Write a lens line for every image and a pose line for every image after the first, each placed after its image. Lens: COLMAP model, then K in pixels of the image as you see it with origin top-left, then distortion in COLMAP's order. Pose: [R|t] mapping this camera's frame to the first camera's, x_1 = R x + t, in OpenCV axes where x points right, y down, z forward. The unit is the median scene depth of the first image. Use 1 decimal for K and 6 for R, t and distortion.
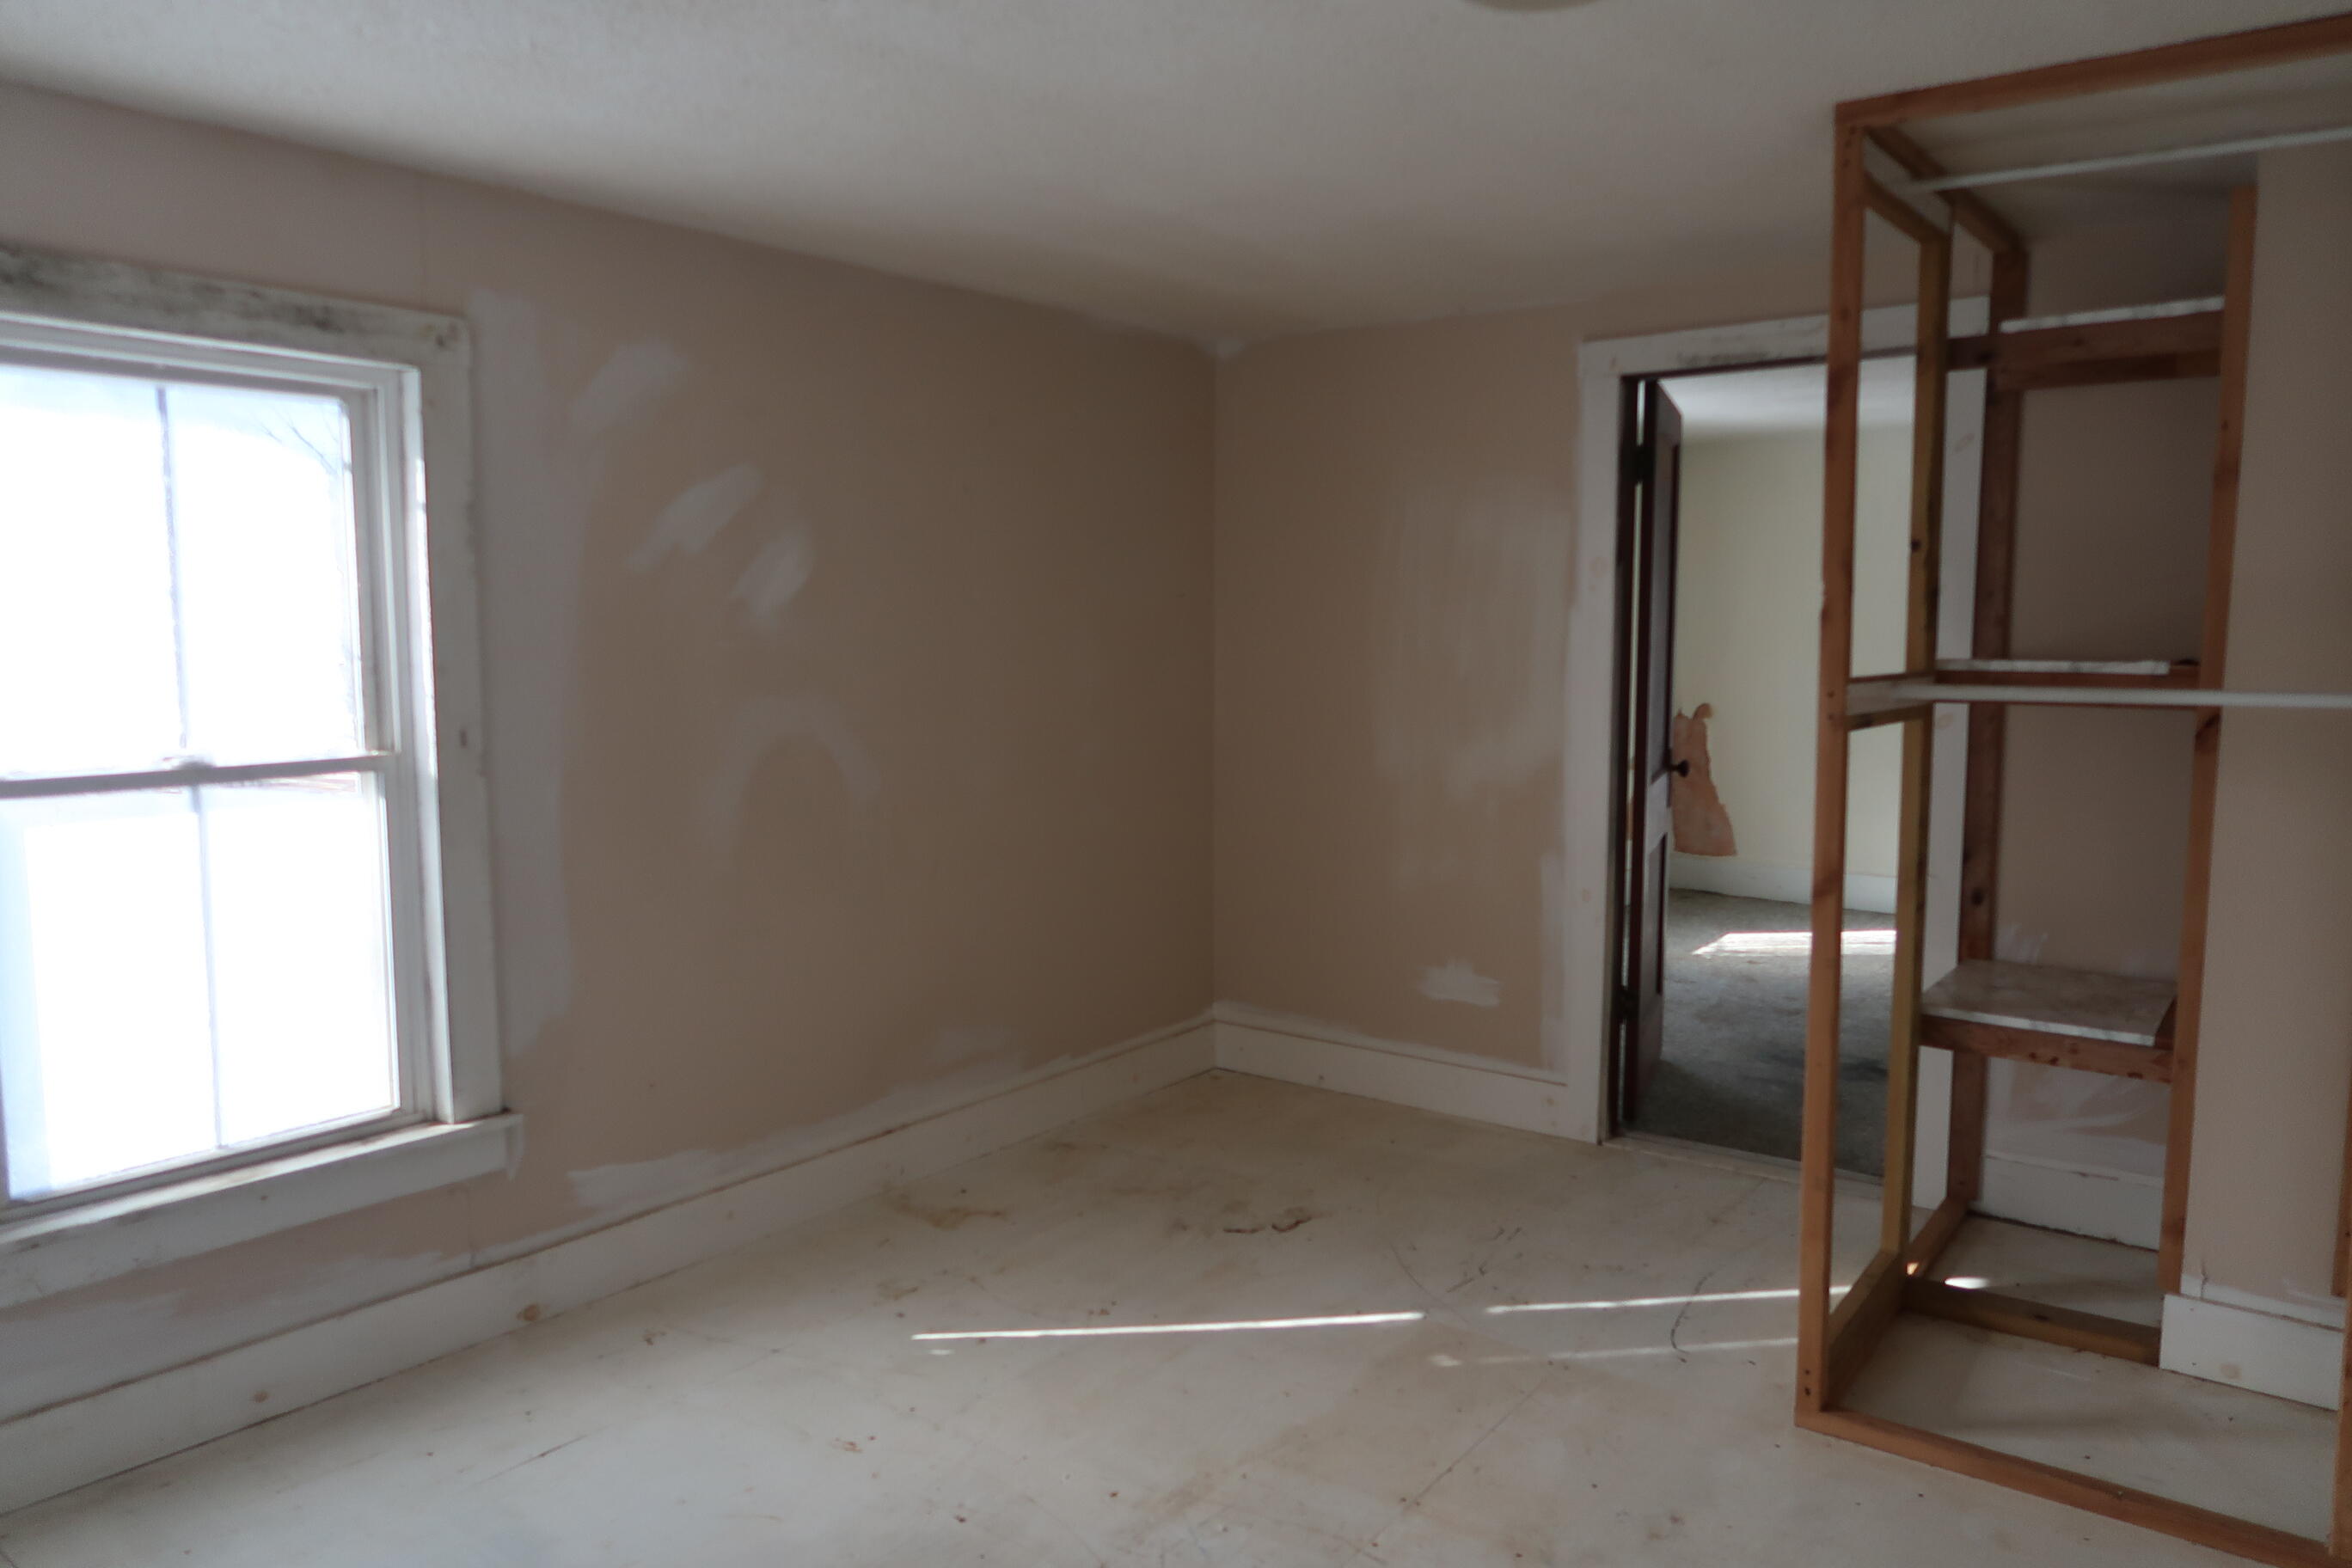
lens RADIAL K [[1645.6, 0, 1178.0], [0, 1645.6, 784.0], [0, 0, 1]] dist [-0.013777, -0.003378]
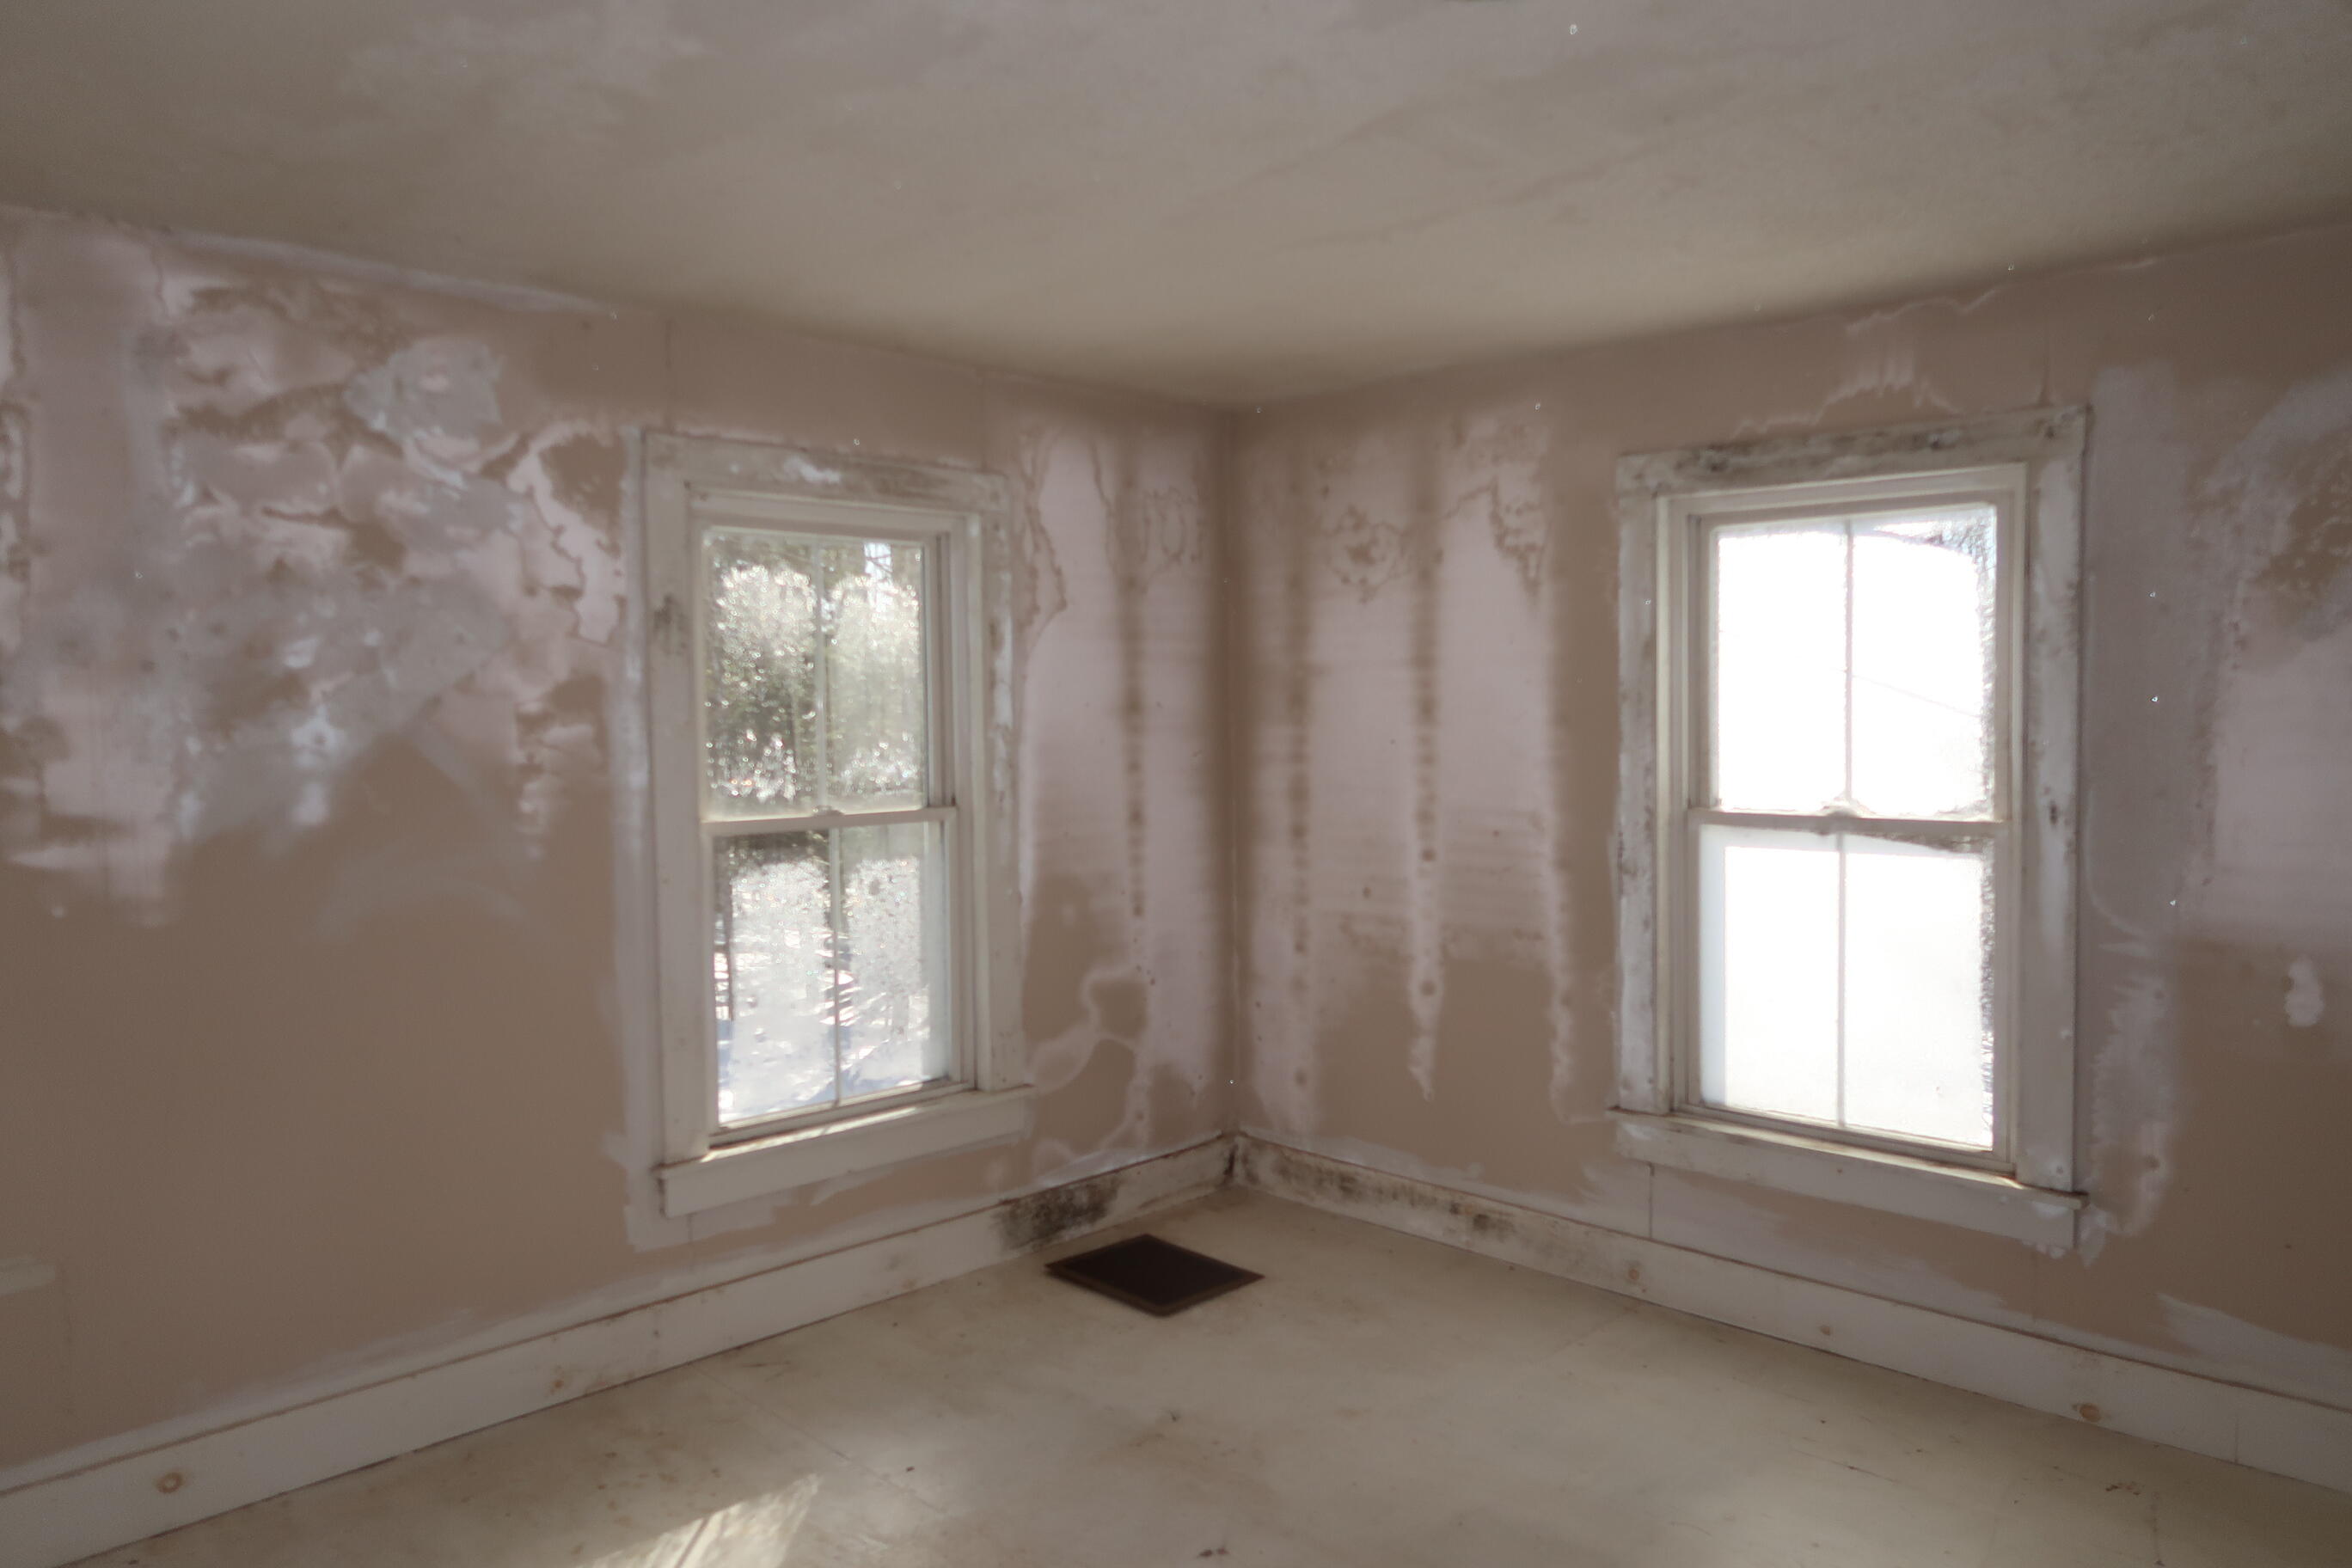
lens RADIAL K [[1645.6, 0, 1178.0], [0, 1645.6, 781.7], [0, 0, 1]] dist [-0.013777, -0.003378]
pose [[-0.121634, 0.048164, -0.991406, 0.689125], [-0.093439, 0.993831, 0.059746, -0.061722], [0.988167, 0.099903, -0.116383, 0.614826]]
